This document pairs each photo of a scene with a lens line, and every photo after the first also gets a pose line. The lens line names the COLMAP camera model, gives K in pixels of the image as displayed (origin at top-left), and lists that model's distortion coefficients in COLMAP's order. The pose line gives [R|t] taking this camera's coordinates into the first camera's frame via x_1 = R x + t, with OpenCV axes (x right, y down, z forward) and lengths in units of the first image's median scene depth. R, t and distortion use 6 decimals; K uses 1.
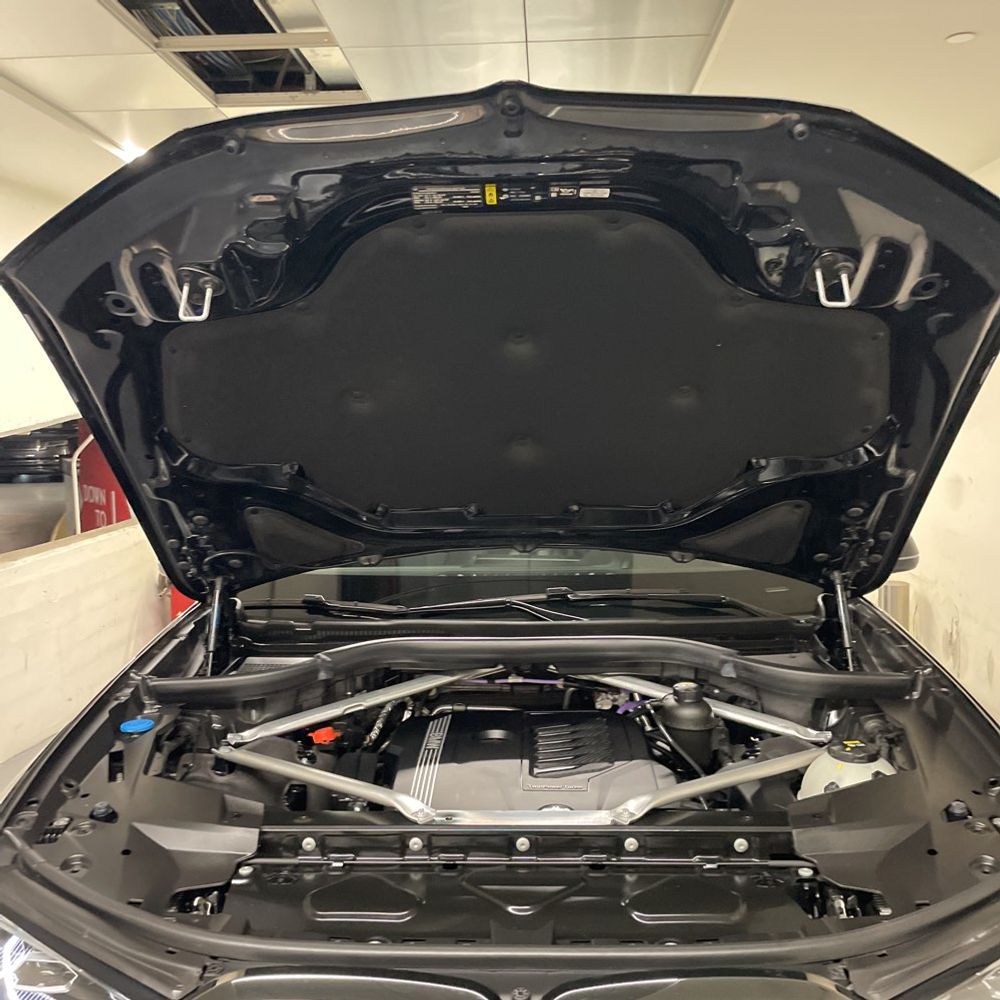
lens RADIAL K [[1007.6, 0, 499.1], [0, 1007.6, 500.8], [0, 0, 1]] dist [0.022508, 0.000000]
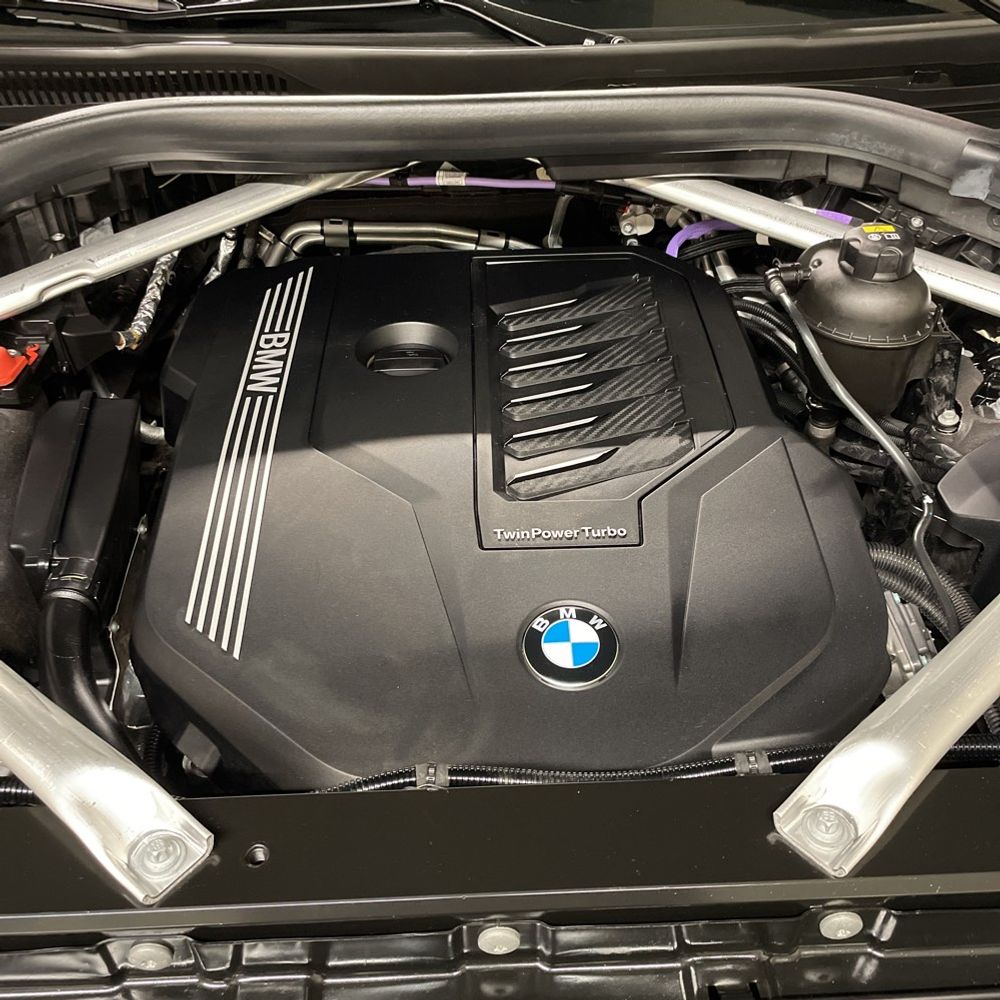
lens RADIAL K [[1007.6, 0, 499.2], [0, 1007.6, 504.7], [0, 0, 1]] dist [0.022508, 0.000000]
pose [[0.997684, -0.034995, 0.058329, 0.006700], [-0.005510, 0.813110, 0.582084, 0.034863], [-0.067797, -0.581057, 0.811034, 0.595166]]
